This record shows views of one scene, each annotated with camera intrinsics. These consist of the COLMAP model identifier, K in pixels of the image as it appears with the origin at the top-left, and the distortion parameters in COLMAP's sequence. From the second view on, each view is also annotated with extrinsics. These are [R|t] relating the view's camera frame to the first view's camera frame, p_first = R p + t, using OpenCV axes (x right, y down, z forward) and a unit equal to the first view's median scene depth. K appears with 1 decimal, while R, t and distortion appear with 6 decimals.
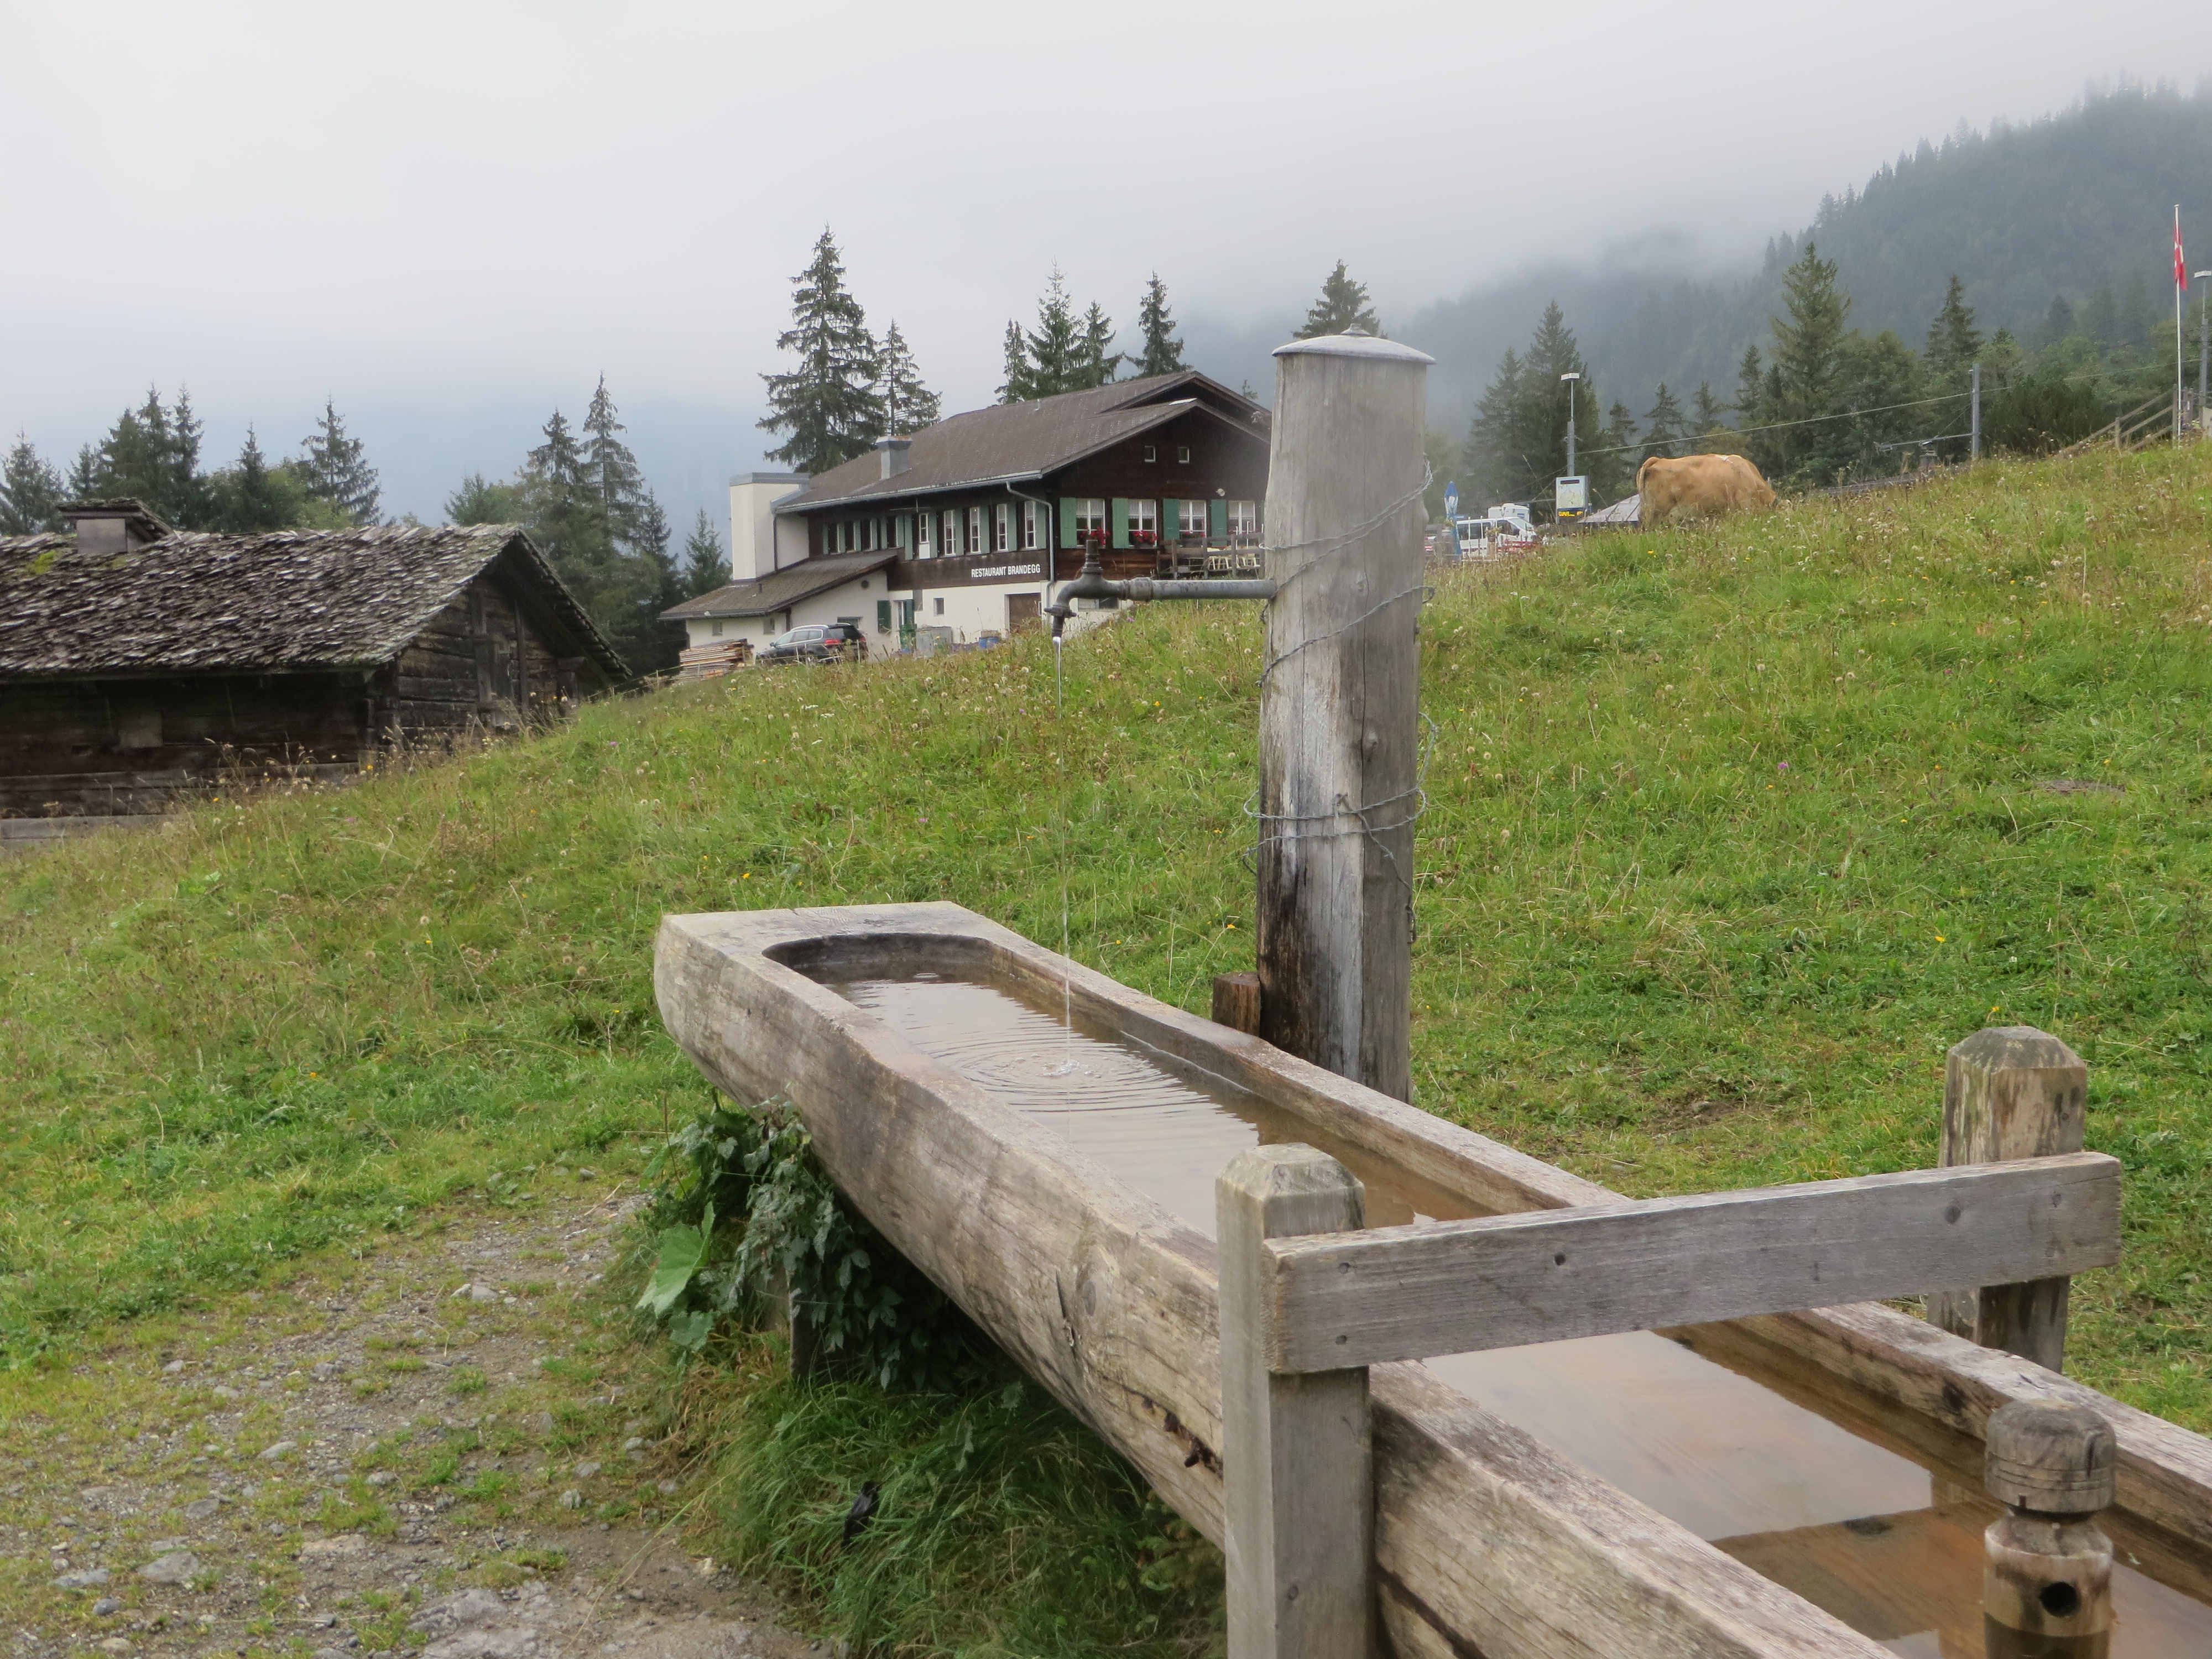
lens RADIAL K [[2482.1, 0, 1106.0], [0, 2482.1, 829.5], [0, 0, 1]] dist [-0.030341, 0.003266]
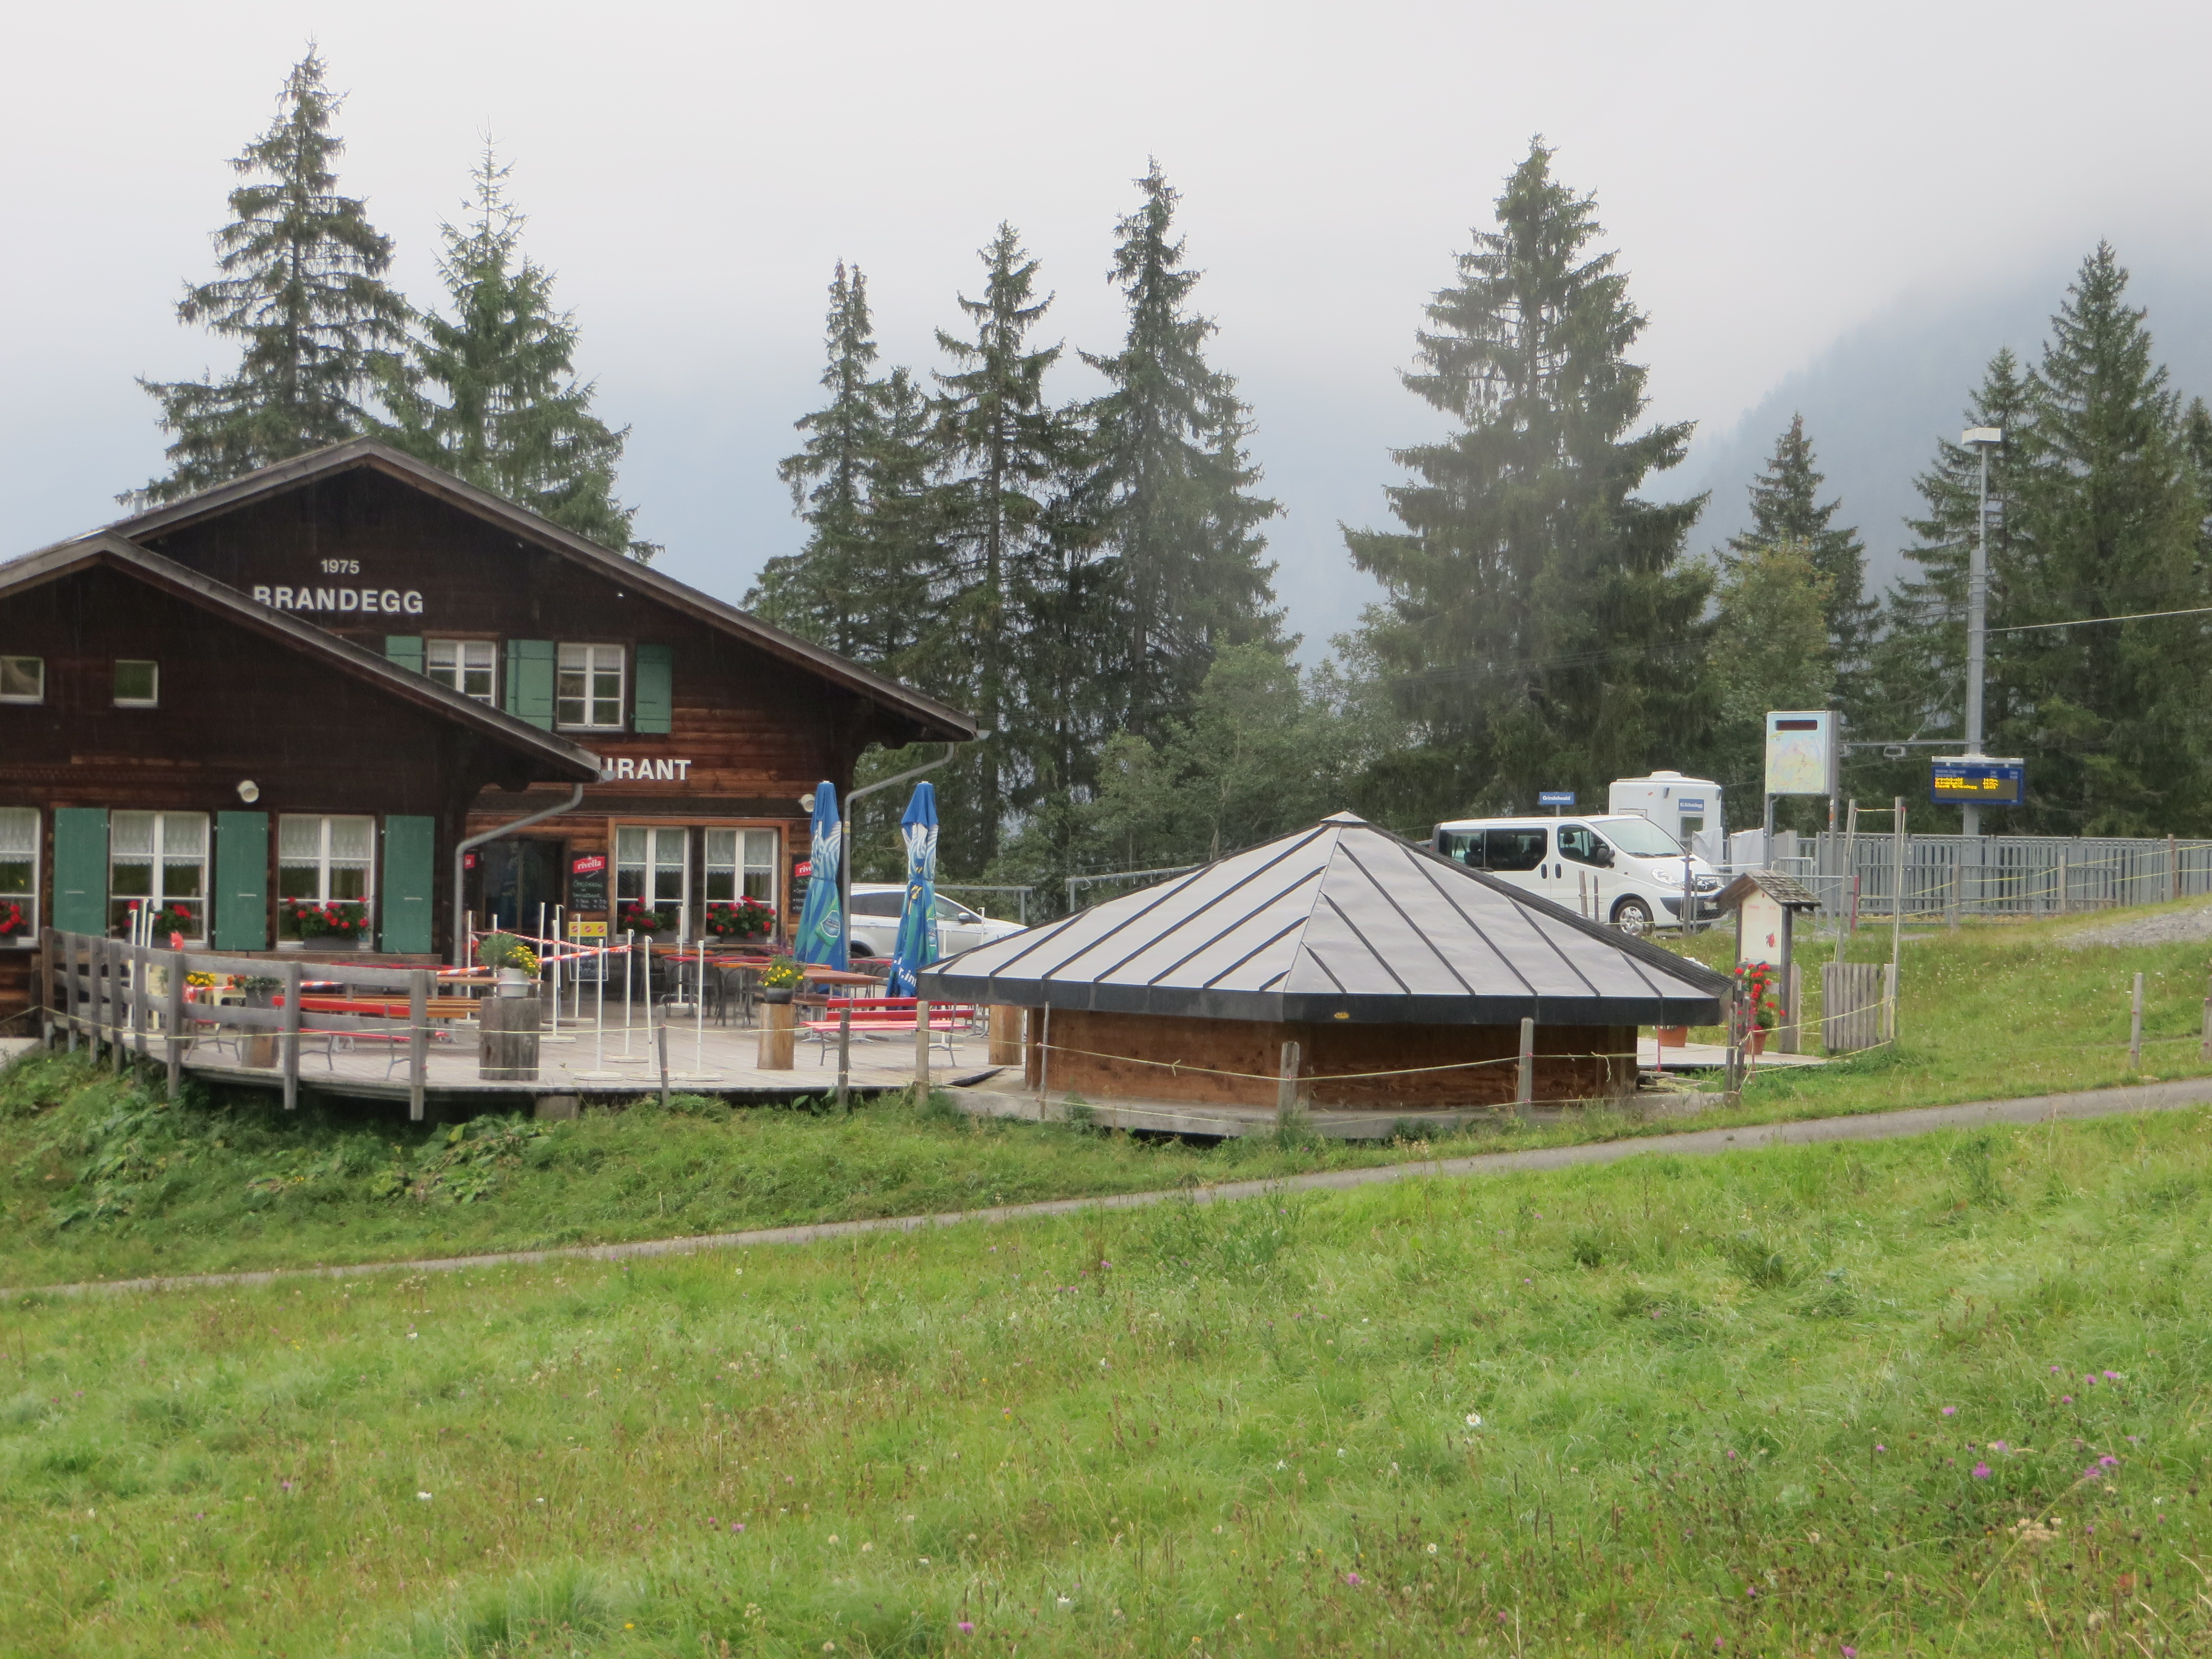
lens RADIAL K [[4758.8, 0, 1106.0], [0, 4758.8, 829.5], [0, 0, 1]] dist [-0.031157, -0.144266]
pose [[0.983205, 0.038795, -0.178334, 0.174954], [-0.052475, 0.995977, -0.072638, -0.053955], [0.174798, 0.080776, 0.981285, 0.221862]]
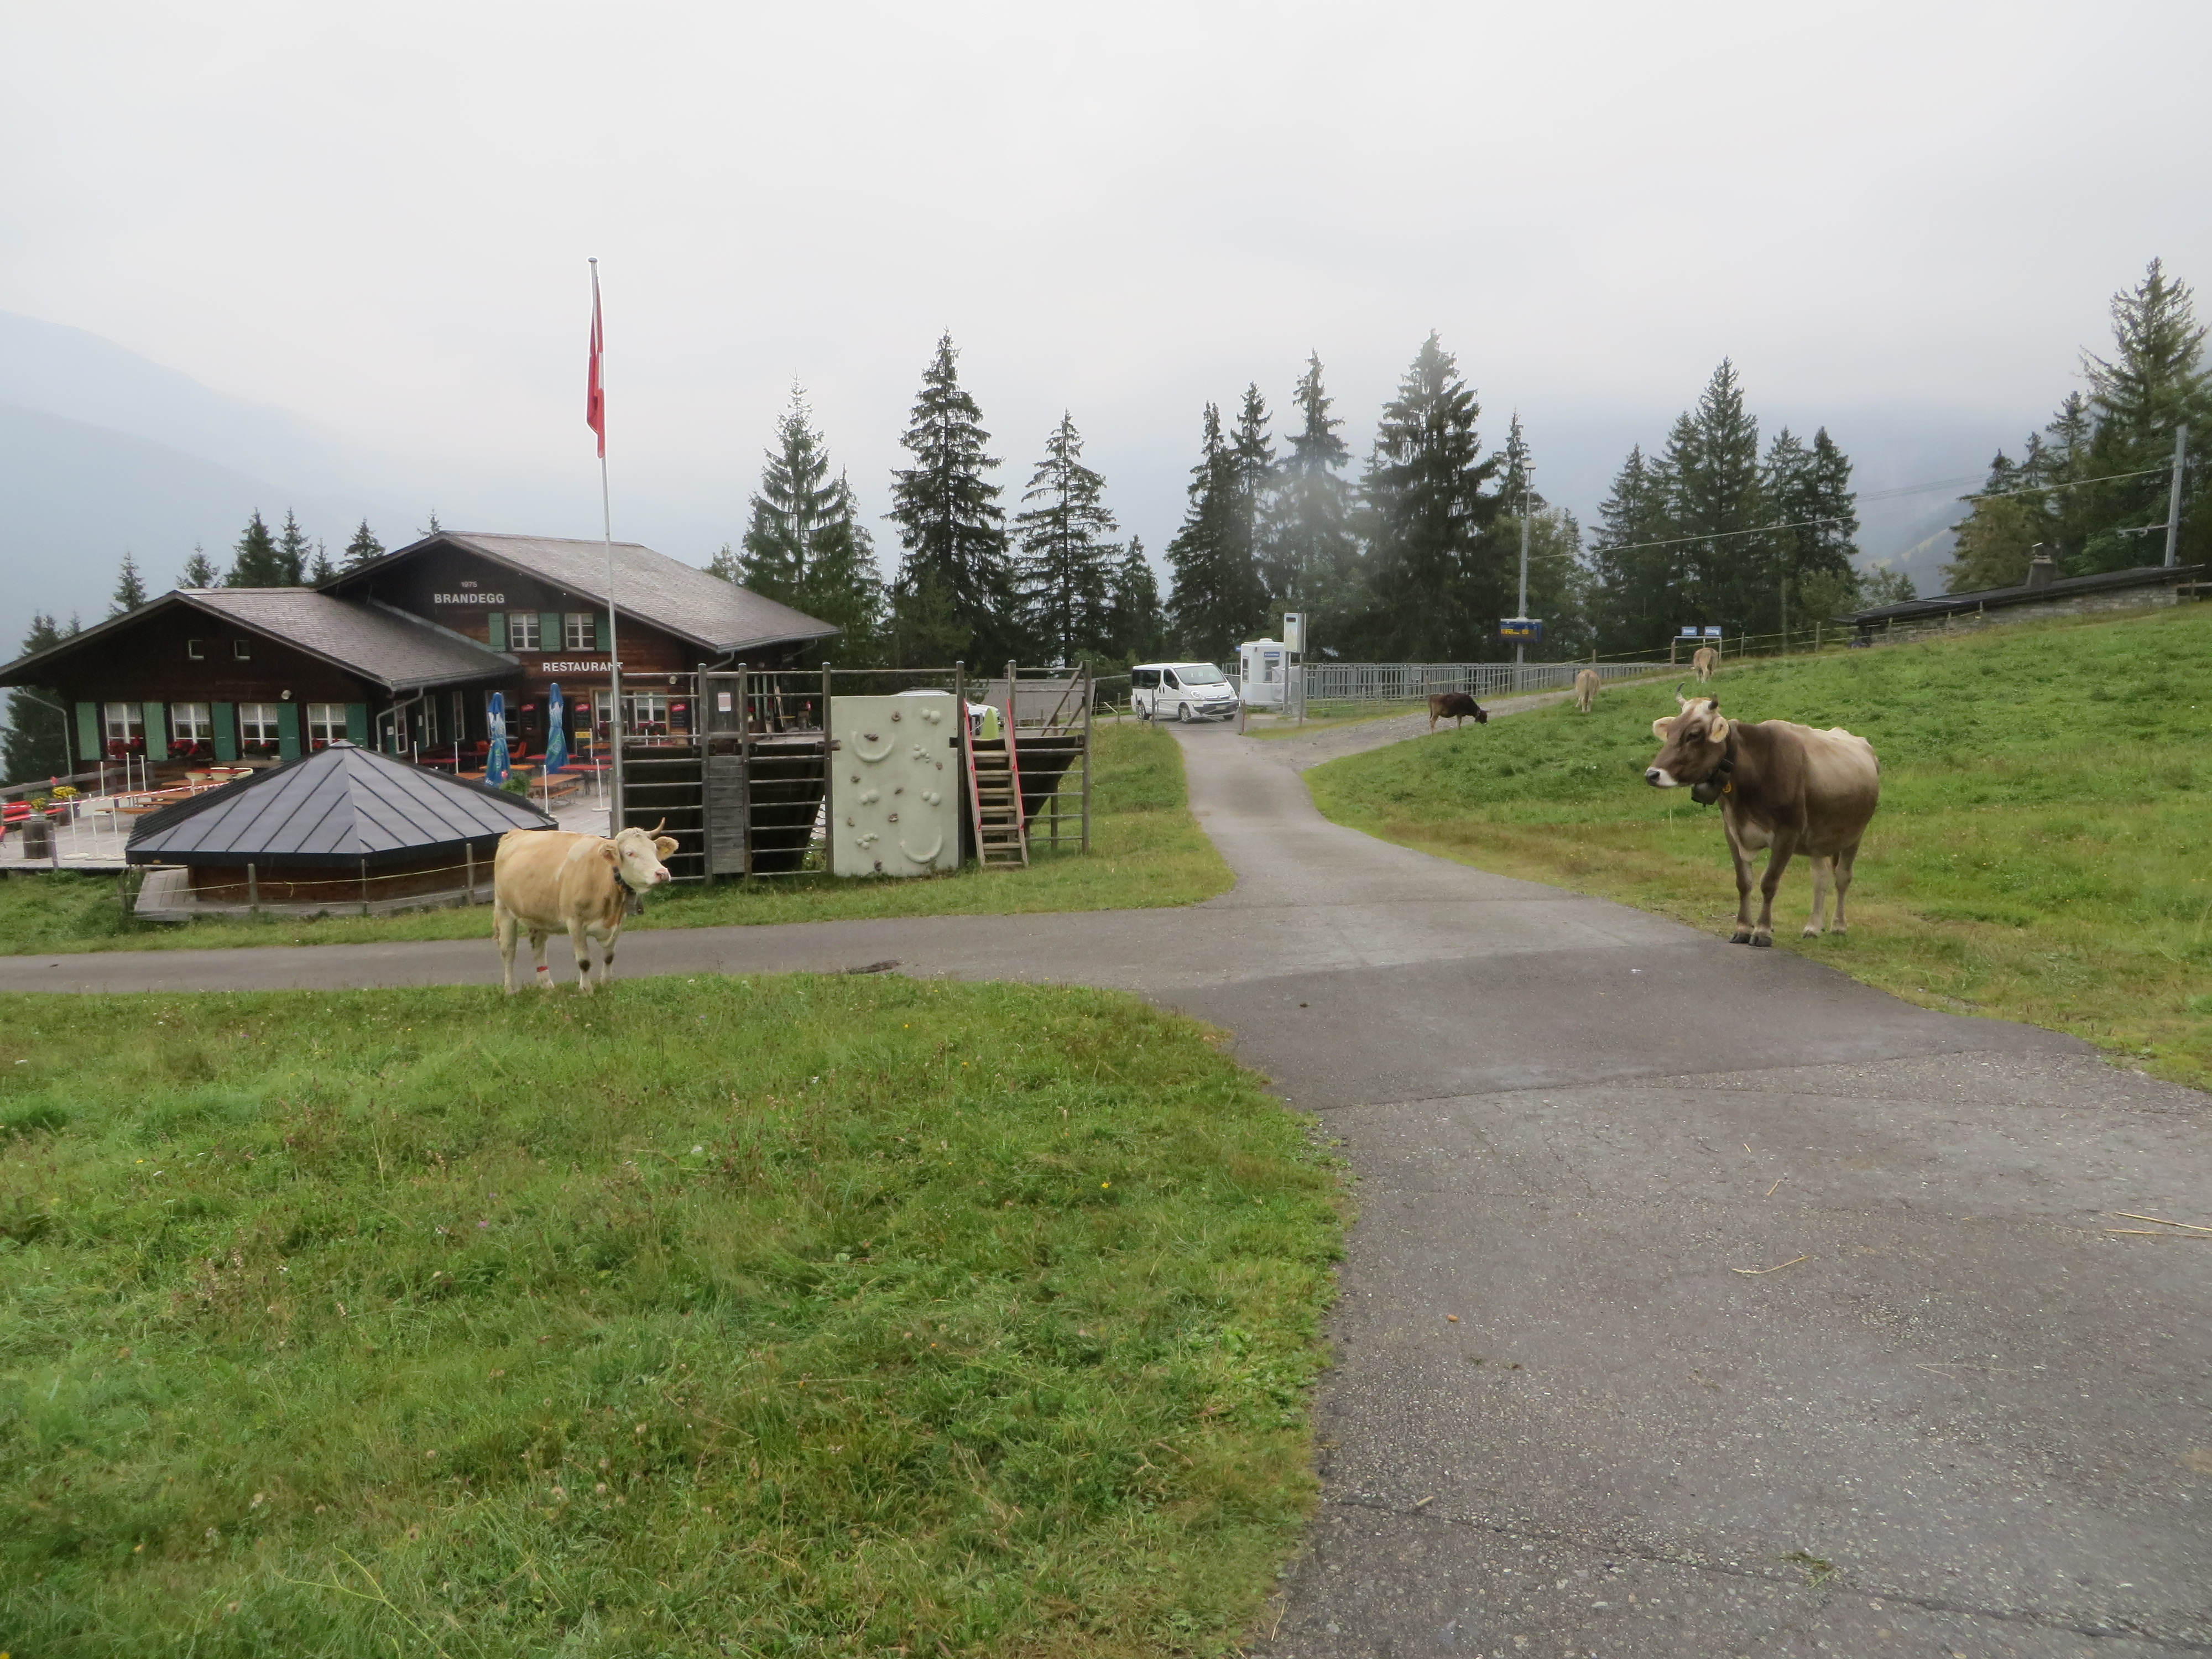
lens RADIAL K [[1678.1, 0, 1106.0], [0, 1678.1, 829.5], [0, 0, 1]] dist [-0.002235, 0.001523]
pose [[0.835195, 0.098482, -0.541064, 0.360151], [-0.058280, 0.994145, 0.090988, -0.096803], [0.546857, -0.044459, 0.836045, 0.413481]]
